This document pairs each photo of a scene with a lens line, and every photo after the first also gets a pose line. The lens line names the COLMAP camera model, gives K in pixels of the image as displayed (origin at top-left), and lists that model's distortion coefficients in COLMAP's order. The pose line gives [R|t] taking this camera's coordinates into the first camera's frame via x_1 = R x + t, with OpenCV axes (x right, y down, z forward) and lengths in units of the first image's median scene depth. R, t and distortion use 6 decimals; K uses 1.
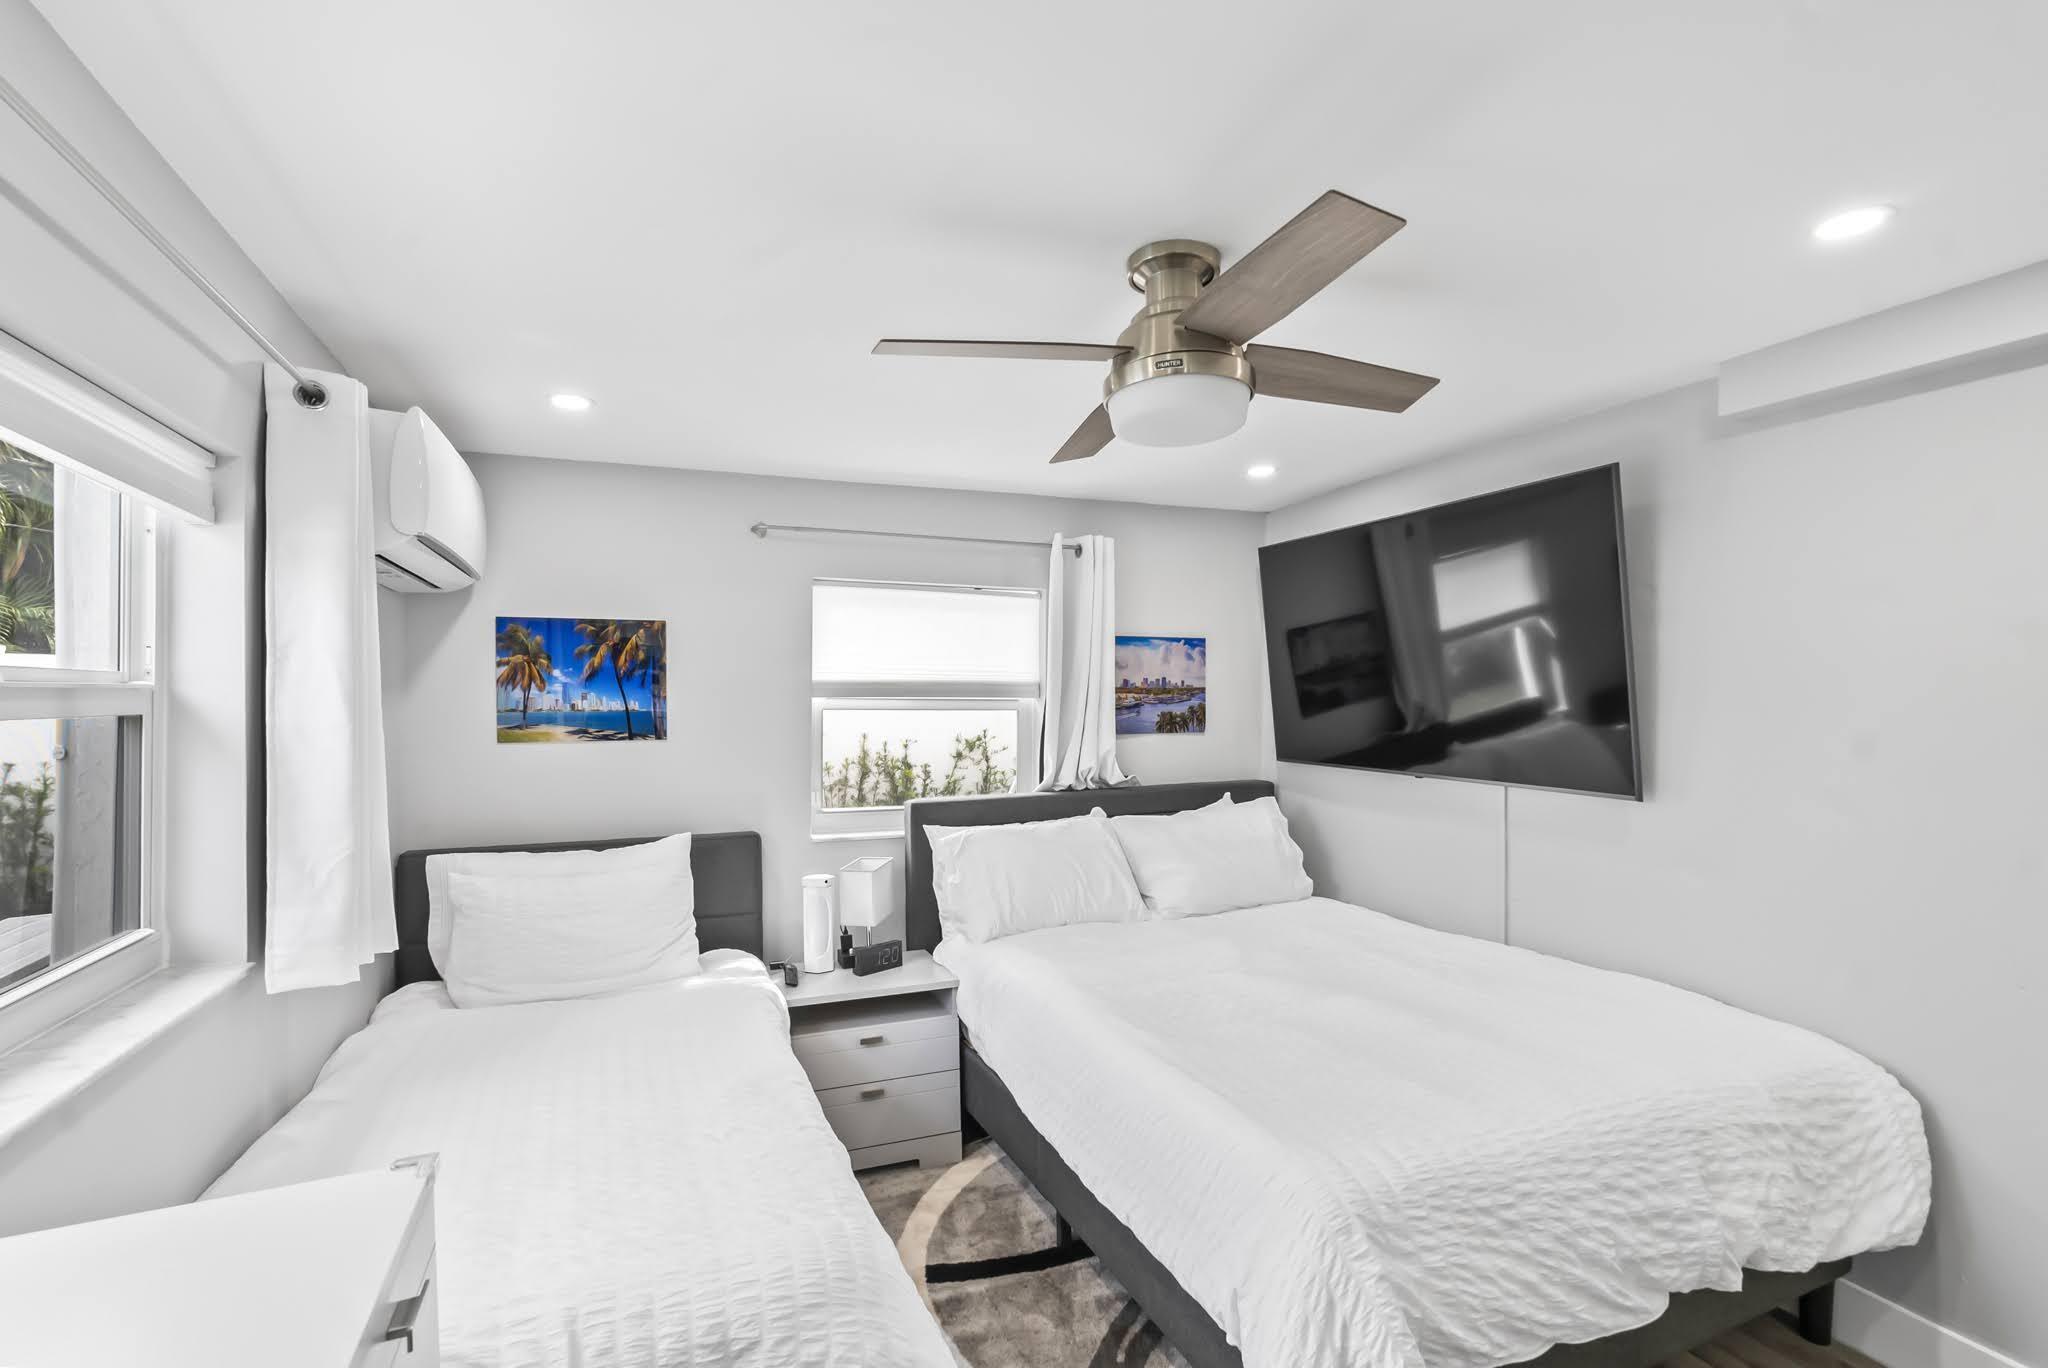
lens RADIAL K [[909.4, 0, 1016.0], [0, 909.4, 707.9], [0, 0, 1]] dist [-0.015005, 0.000366]
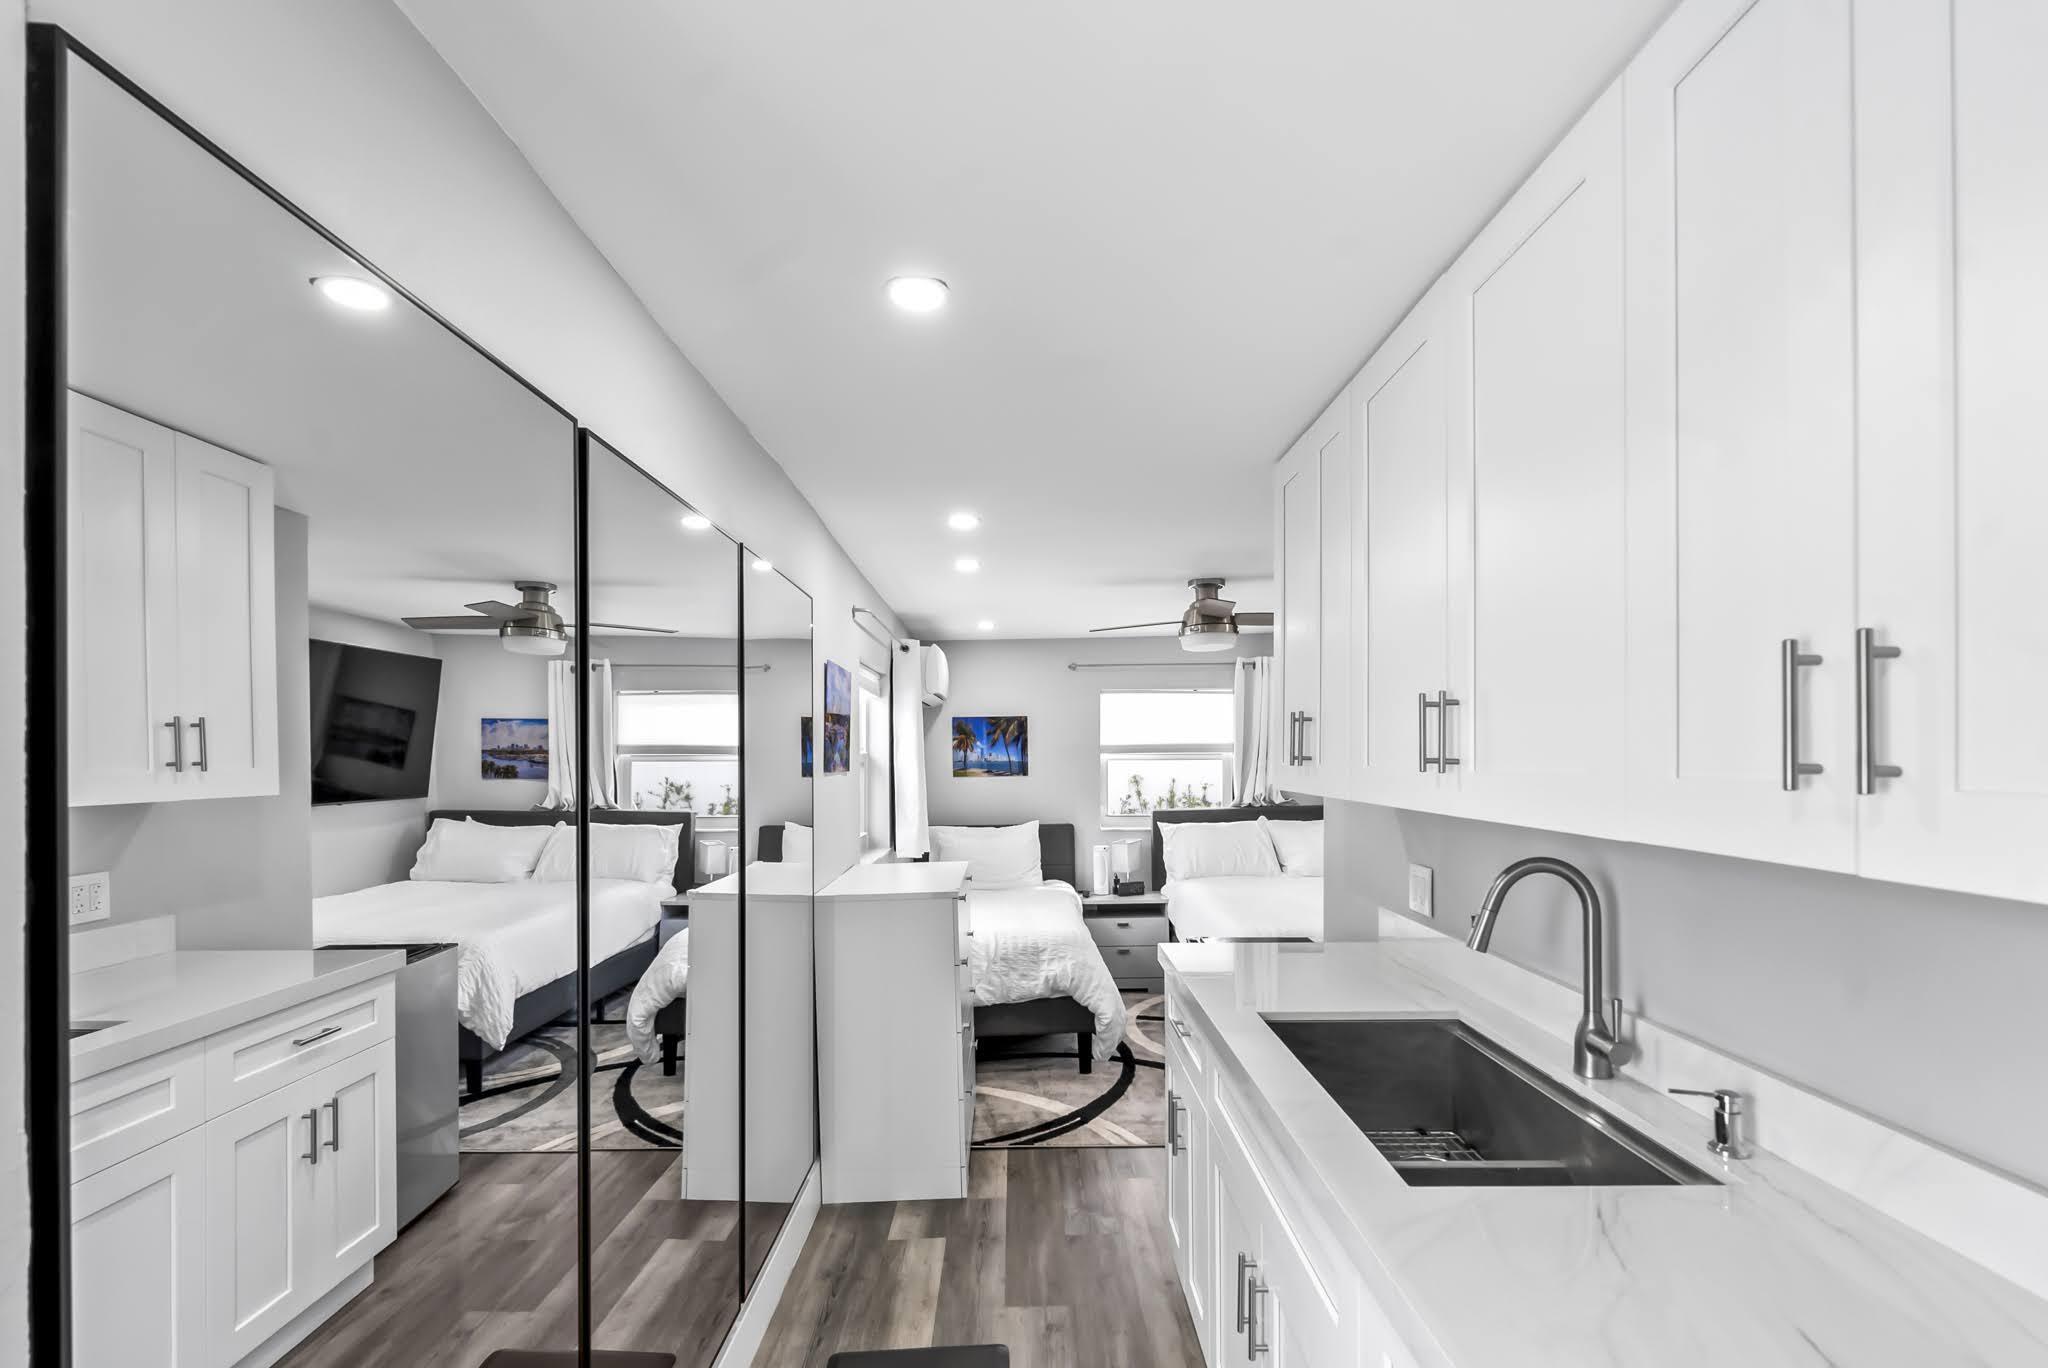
lens RADIAL K [[909.4, 0, 1016.0], [0, 909.4, 707.9], [0, 0, 1]] dist [-0.015005, 0.000366]
pose [[0.922267, -0.029264, -0.385445, 0.371443], [0.007289, 0.998270, -0.058350, 0.002717], [0.386485, 0.051005, 0.920884, -0.875360]]
